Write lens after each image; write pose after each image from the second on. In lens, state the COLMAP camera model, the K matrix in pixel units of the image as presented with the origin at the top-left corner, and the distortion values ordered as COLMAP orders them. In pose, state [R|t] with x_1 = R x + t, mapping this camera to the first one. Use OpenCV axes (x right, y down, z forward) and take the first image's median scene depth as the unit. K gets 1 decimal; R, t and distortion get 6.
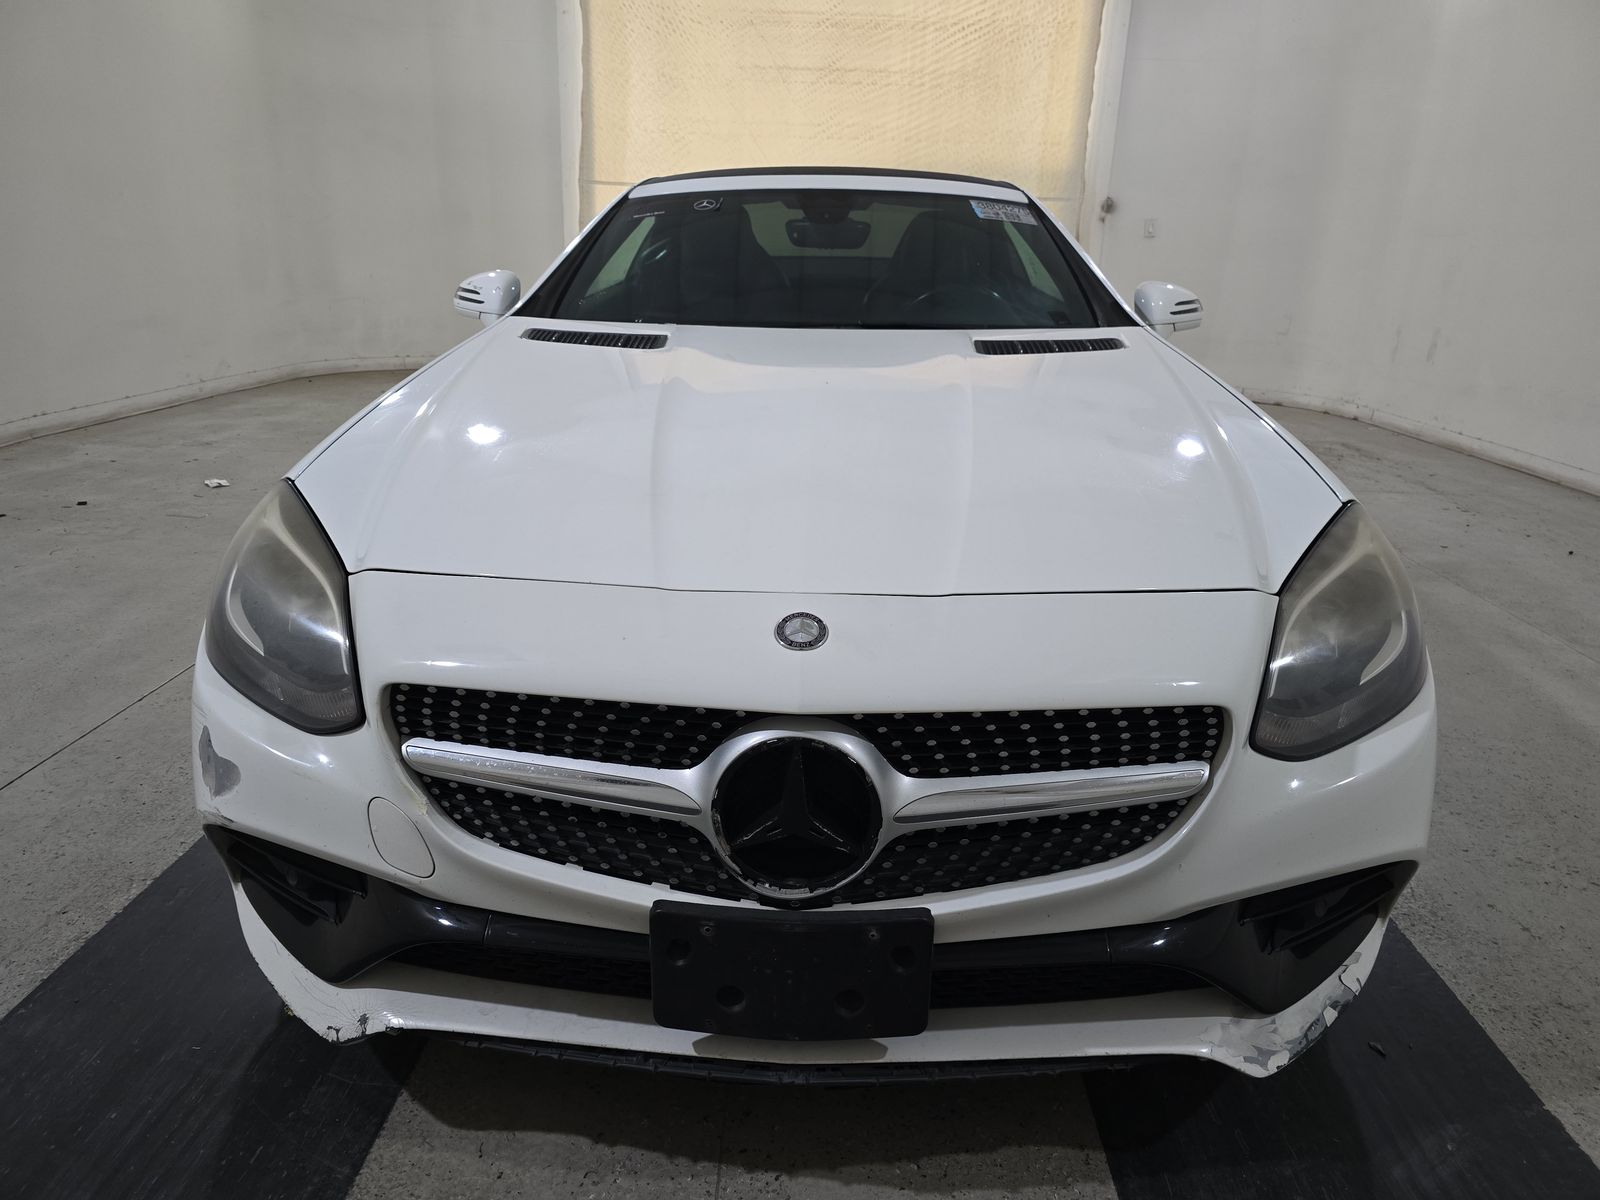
lens RADIAL K [[1070.1, 0, 800.0], [0, 1070.1, 600.0], [0, 0, 1]] dist [0.044200, -0.035340]
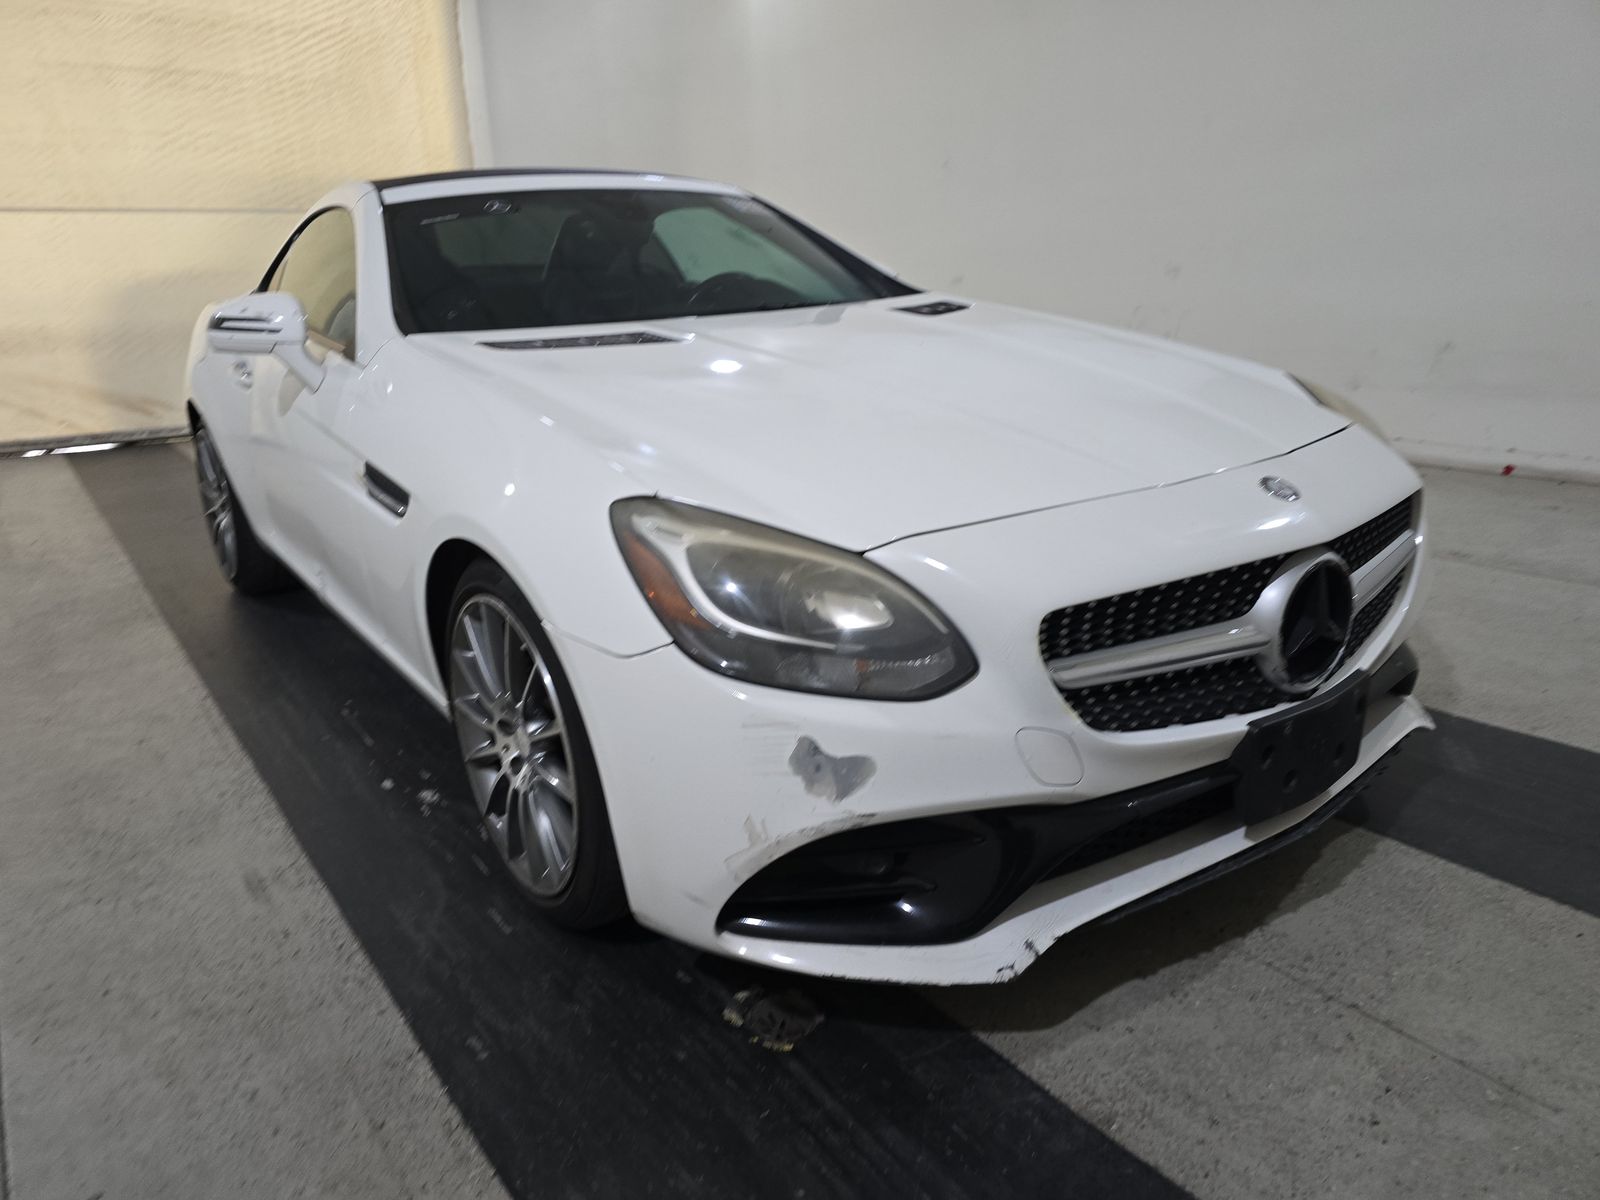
lens RADIAL K [[1070.1, 0, 800.0], [0, 1070.1, 600.0], [0, 0, 1]] dist [0.044200, -0.035340]
pose [[0.782159, -0.241862, 0.574221, -0.177555], [0.250882, 0.965828, 0.065074, -0.010130], [-0.570337, 0.093163, 0.816110, 0.038154]]
